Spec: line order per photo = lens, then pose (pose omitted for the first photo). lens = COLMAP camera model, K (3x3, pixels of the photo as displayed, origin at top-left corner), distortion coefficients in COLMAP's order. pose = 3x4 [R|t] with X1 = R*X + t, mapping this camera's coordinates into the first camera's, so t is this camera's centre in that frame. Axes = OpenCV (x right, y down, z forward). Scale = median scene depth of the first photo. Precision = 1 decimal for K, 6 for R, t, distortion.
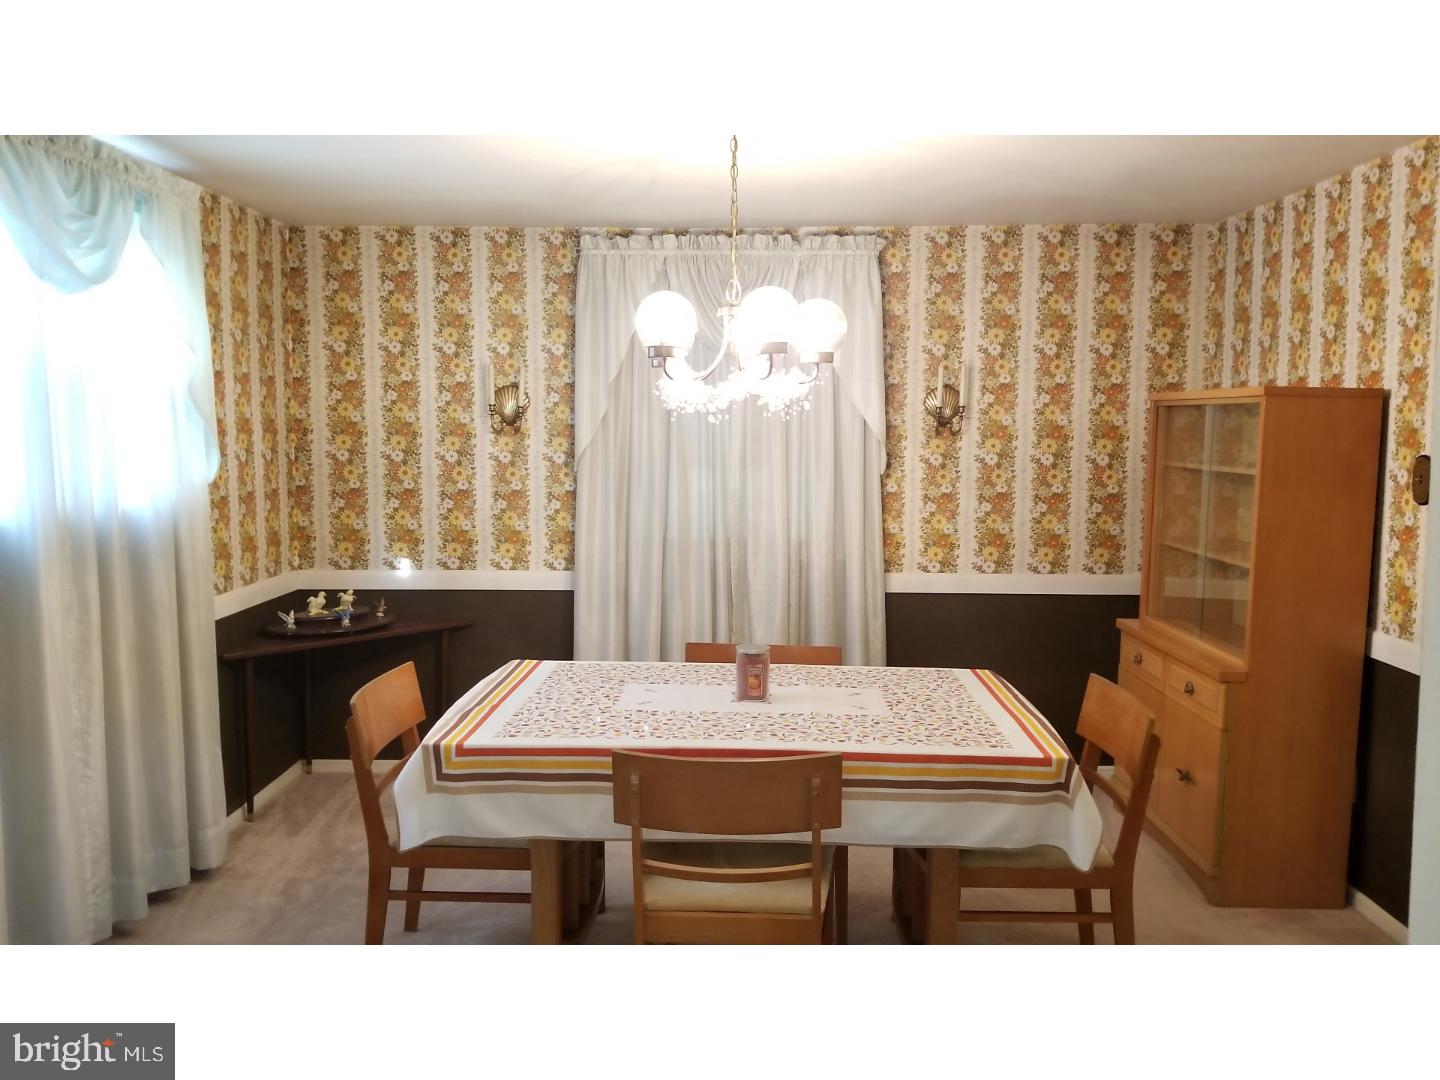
lens RADIAL K [[1092.6, 0, 716.1], [0, 1092.6, 518.2], [0, 0, 1]] dist [0.050921, -0.091615]
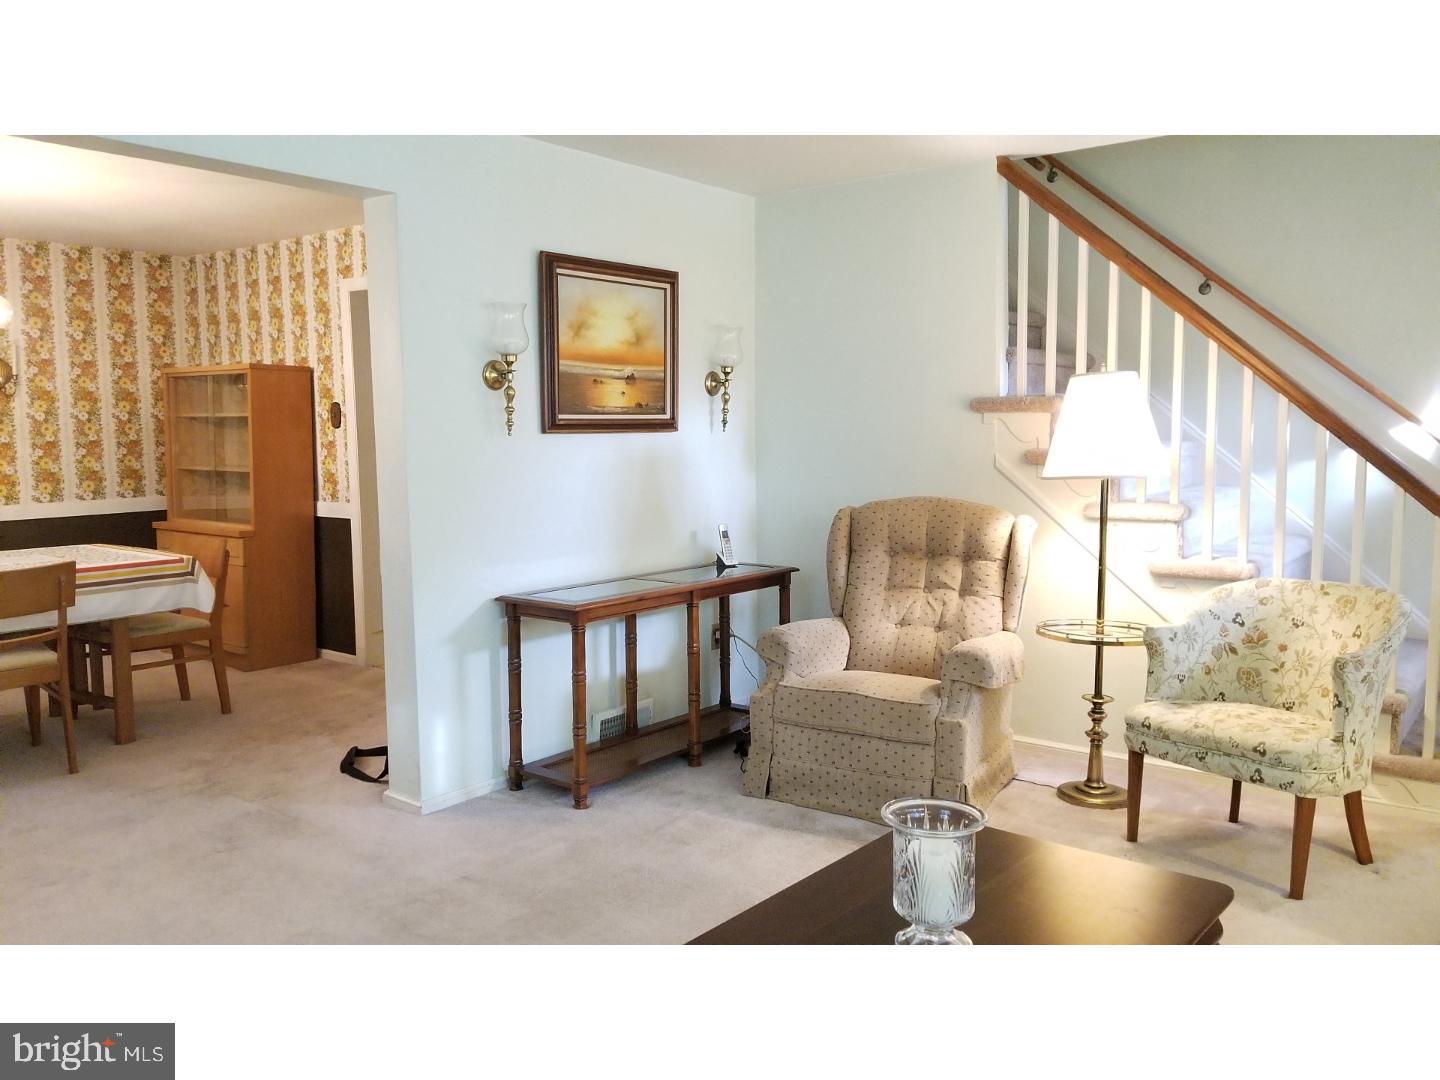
lens RADIAL K [[1092.6, 0, 716.1], [0, 1092.6, 518.2], [0, 0, 1]] dist [0.050921, -0.091615]
pose [[0.581557, -0.081127, 0.809450, -0.364269], [0.081434, 0.995823, 0.041299, 0.081941], [-0.809420, 0.041899, 0.585734, -0.440764]]
